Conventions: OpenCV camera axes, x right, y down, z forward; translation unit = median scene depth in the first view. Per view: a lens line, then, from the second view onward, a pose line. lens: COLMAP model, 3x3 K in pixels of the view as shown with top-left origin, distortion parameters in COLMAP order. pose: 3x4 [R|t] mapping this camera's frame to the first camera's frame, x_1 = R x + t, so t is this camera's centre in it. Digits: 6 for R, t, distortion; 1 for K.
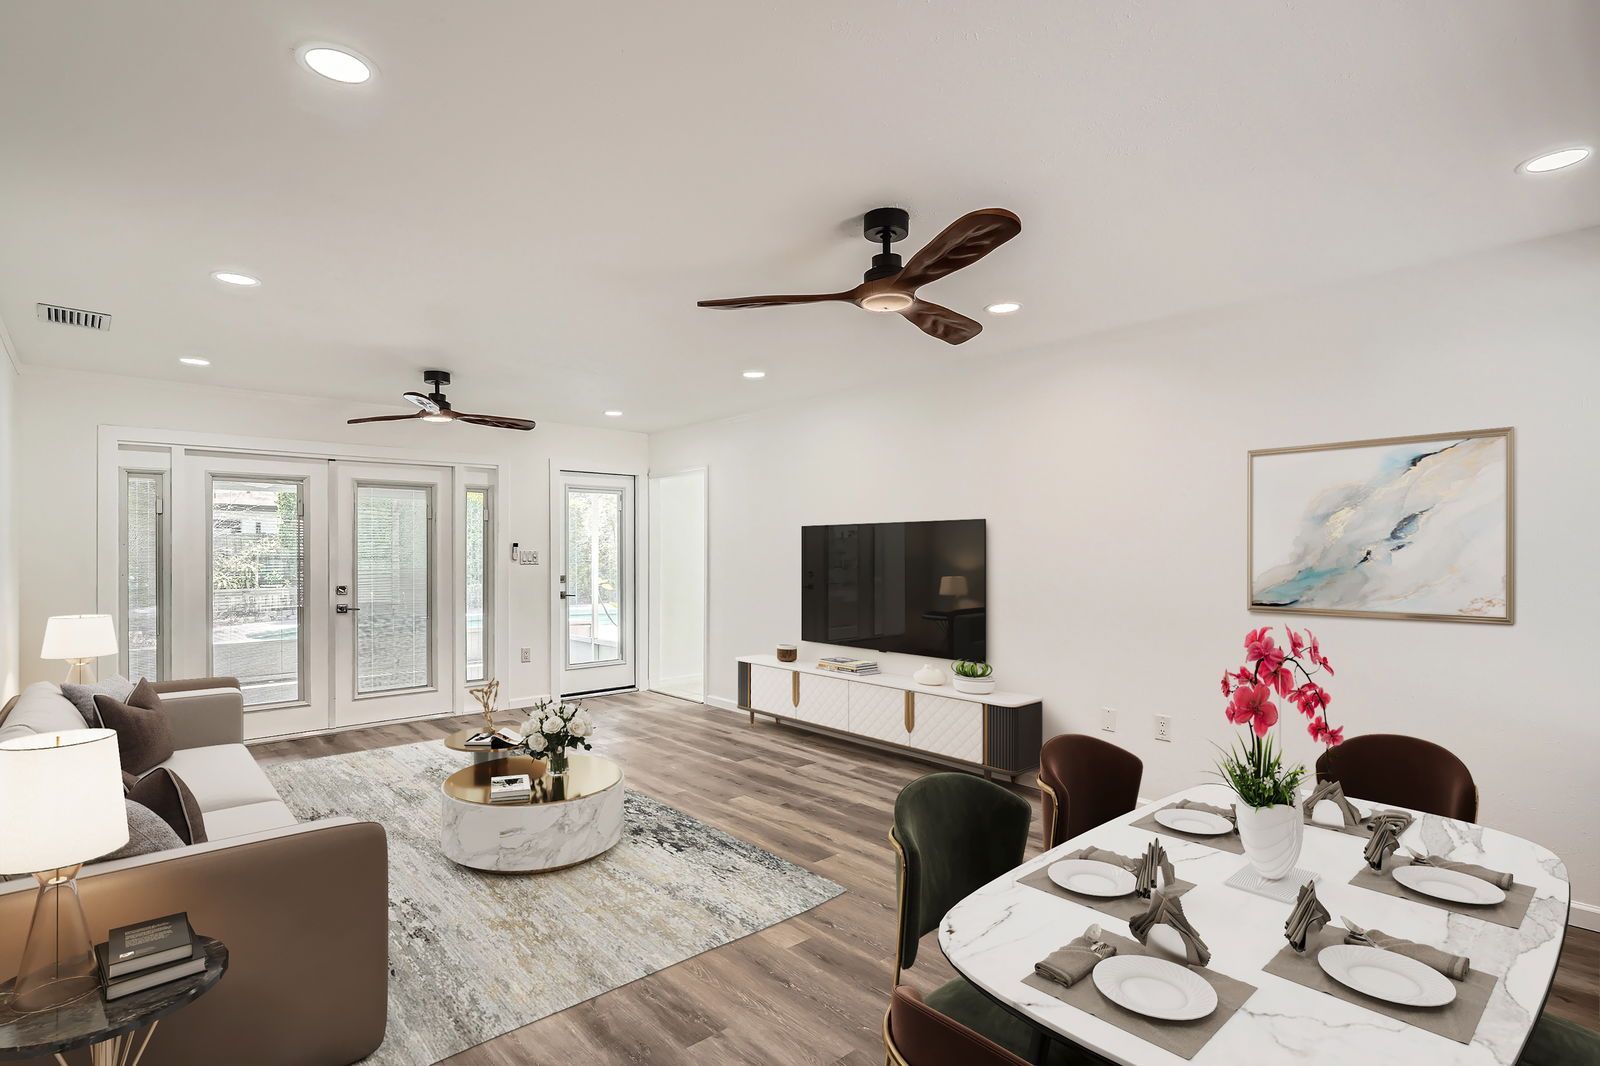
lens RADIAL K [[786.6, 0, 796.9], [0, 786.6, 545.6], [0, 0, 1]] dist [0.003417, -0.001544]
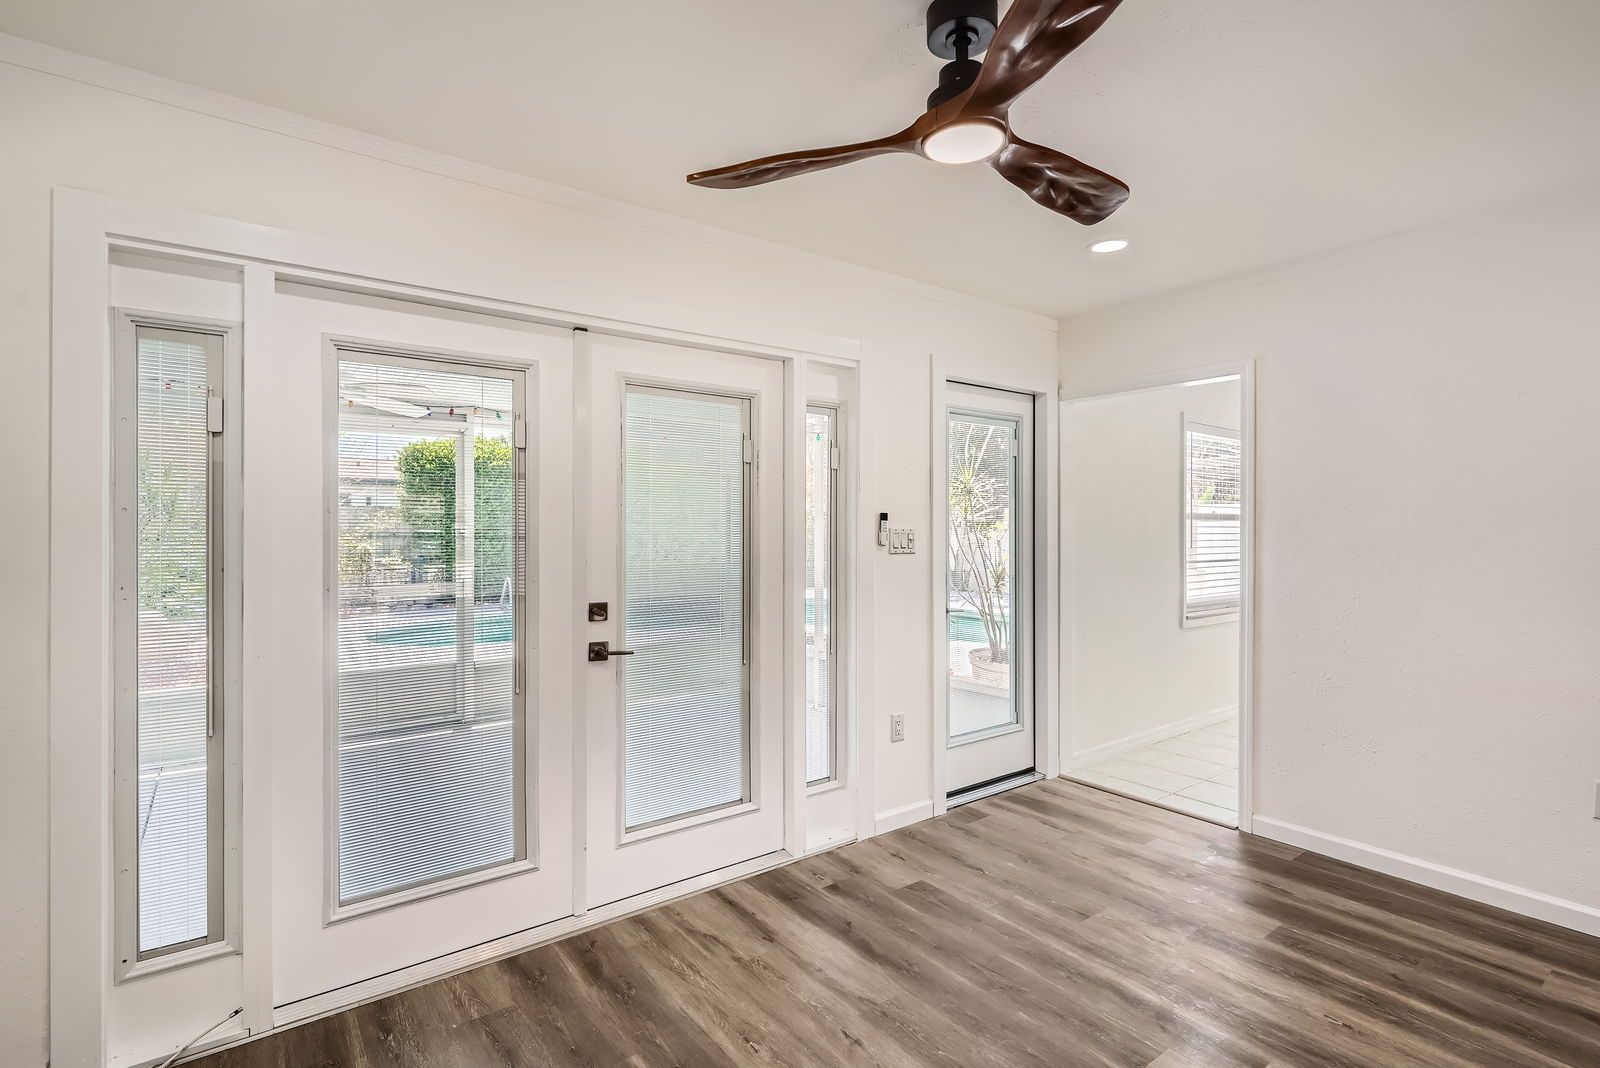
lens RADIAL K [[786.6, 0, 804.2], [0, 786.6, 525.8], [0, 0, 1]] dist [0.003417, -0.001544]
pose [[0.995051, 0.000746, -0.099364, -0.381561], [-0.000556, 0.999998, 0.001935, 0.004570], [0.099366, -0.001870, 0.995049, 0.510813]]
